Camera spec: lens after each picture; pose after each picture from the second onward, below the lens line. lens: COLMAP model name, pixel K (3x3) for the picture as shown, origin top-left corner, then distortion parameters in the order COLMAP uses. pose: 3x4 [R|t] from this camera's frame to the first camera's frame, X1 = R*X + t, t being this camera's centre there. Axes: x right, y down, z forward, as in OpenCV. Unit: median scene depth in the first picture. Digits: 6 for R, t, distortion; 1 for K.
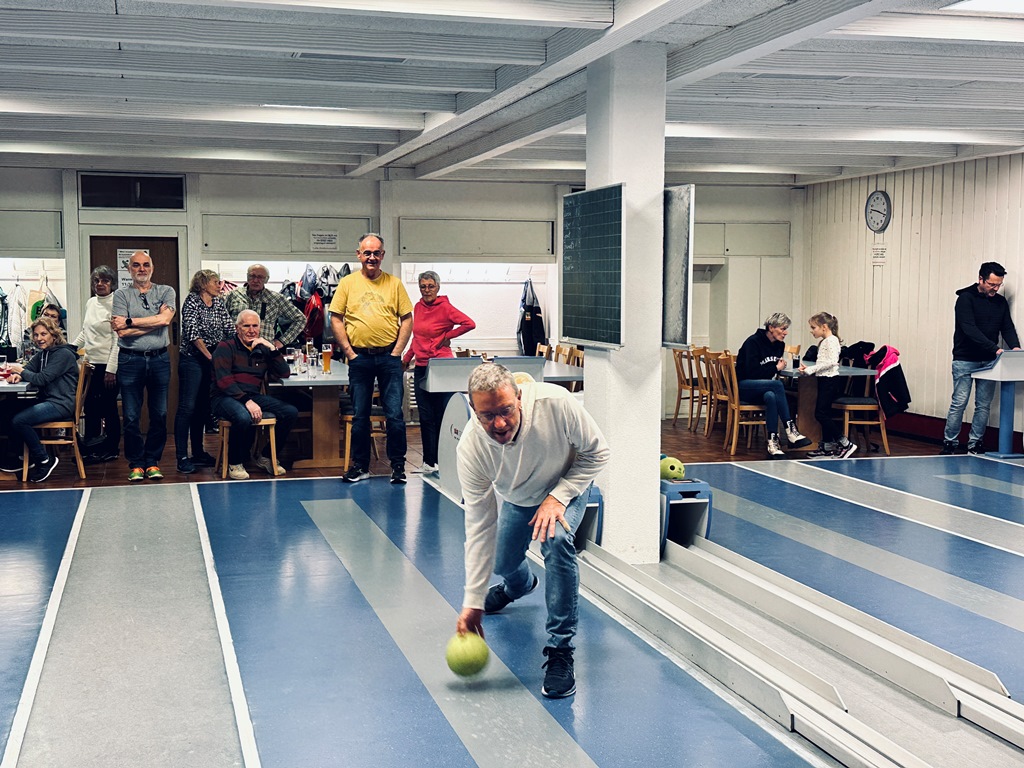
lens RADIAL K [[1318.4, 0, 512.0], [0, 1318.4, 384.0], [0, 0, 1]] dist [0.205728, -0.450008]
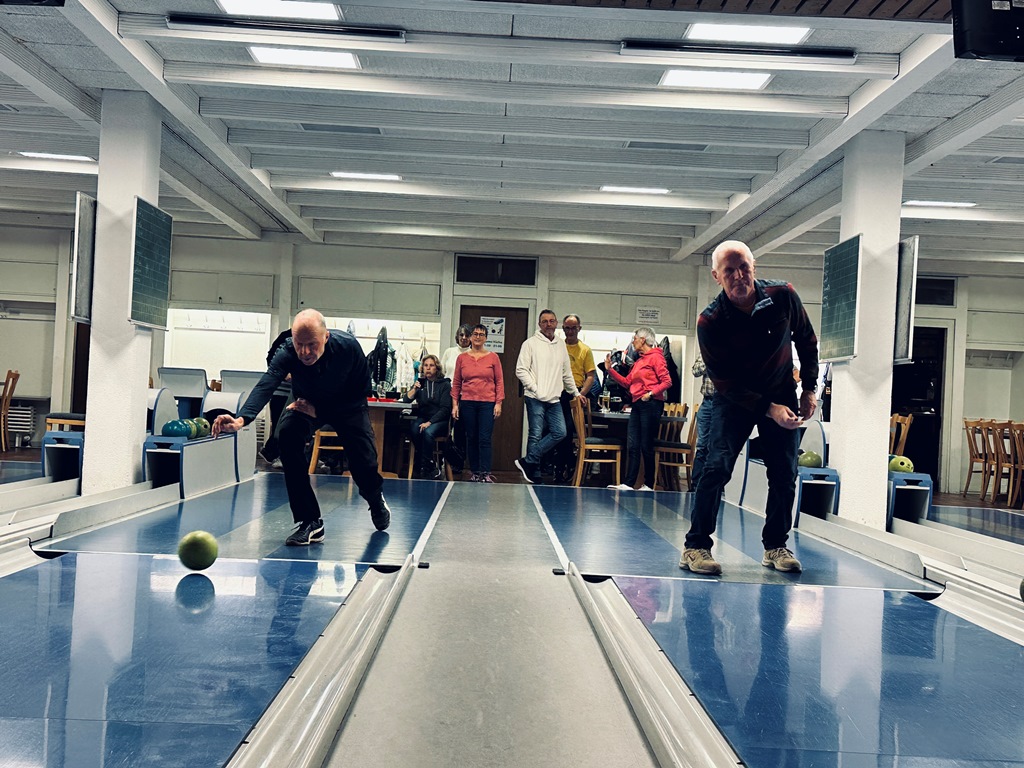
lens RADIAL K [[1357.2, 0, 512.0], [0, 1357.2, 384.0], [0, 0, 1]] dist [0.116038, -0.021708]
pose [[0.967894, 0.041617, -0.247888, 0.043535], [-0.064769, 0.994189, -0.085981, 0.065768], [0.242869, 0.099276, 0.964966, -0.185977]]
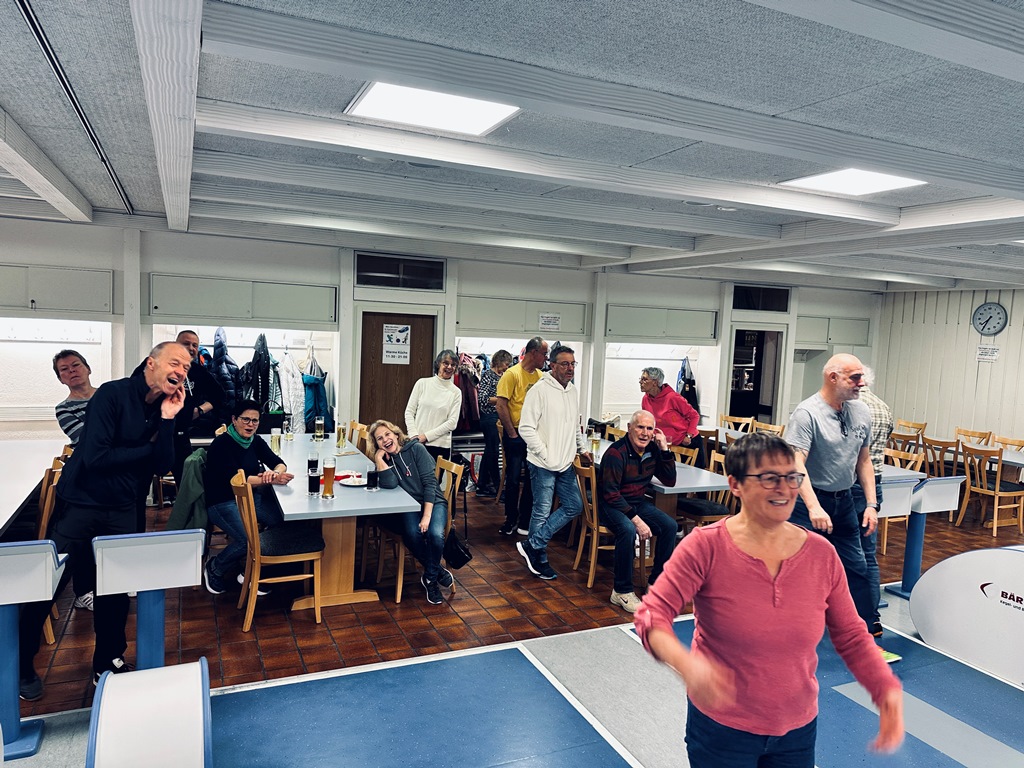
lens RADIAL K [[717.3, 0, 512.0], [0, 717.3, 384.0], [0, 0, 1]] dist [0.111473, -0.165294]
pose [[0.988233, 0.032394, 0.149488, -0.278853], [-0.033568, 0.999422, 0.005337, -0.059167], [-0.149229, -0.010292, 0.988749, 0.407776]]
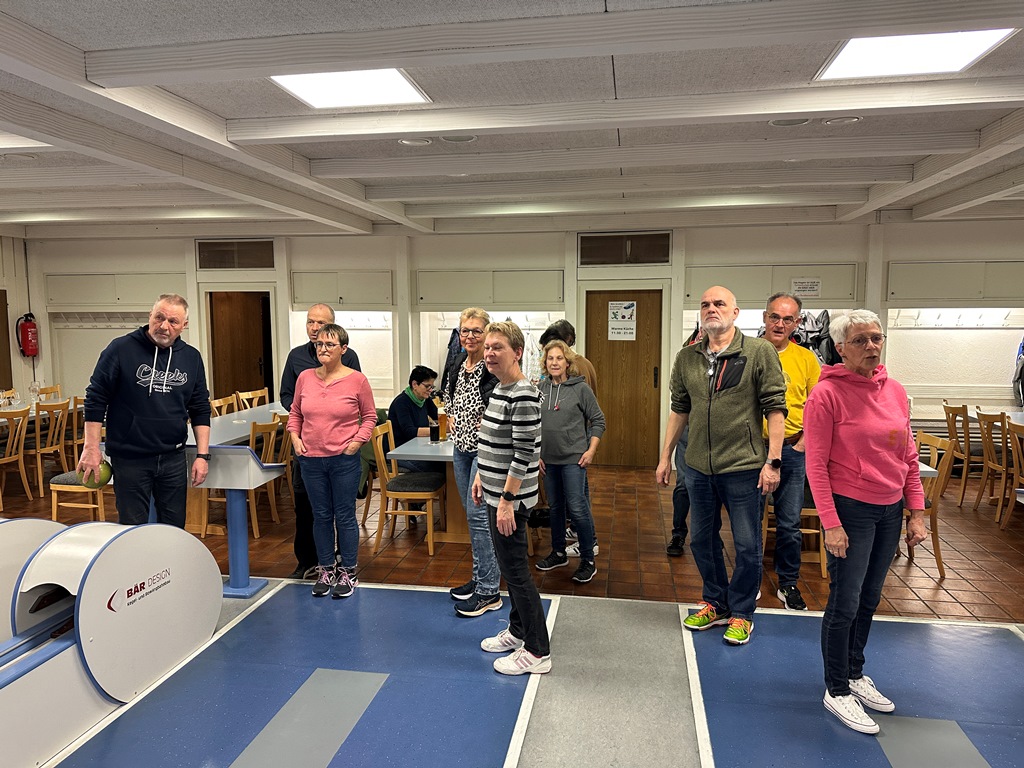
lens RADIAL K [[717.3, 0, 512.0], [0, 717.3, 384.0], [0, 0, 1]] dist [0.111473, -0.165294]
pose [[0.904159, 0.034605, -0.425791, -0.110391], [-0.025719, 0.999315, 0.026604, -0.046374], [0.426420, -0.013103, 0.904430, 0.424405]]
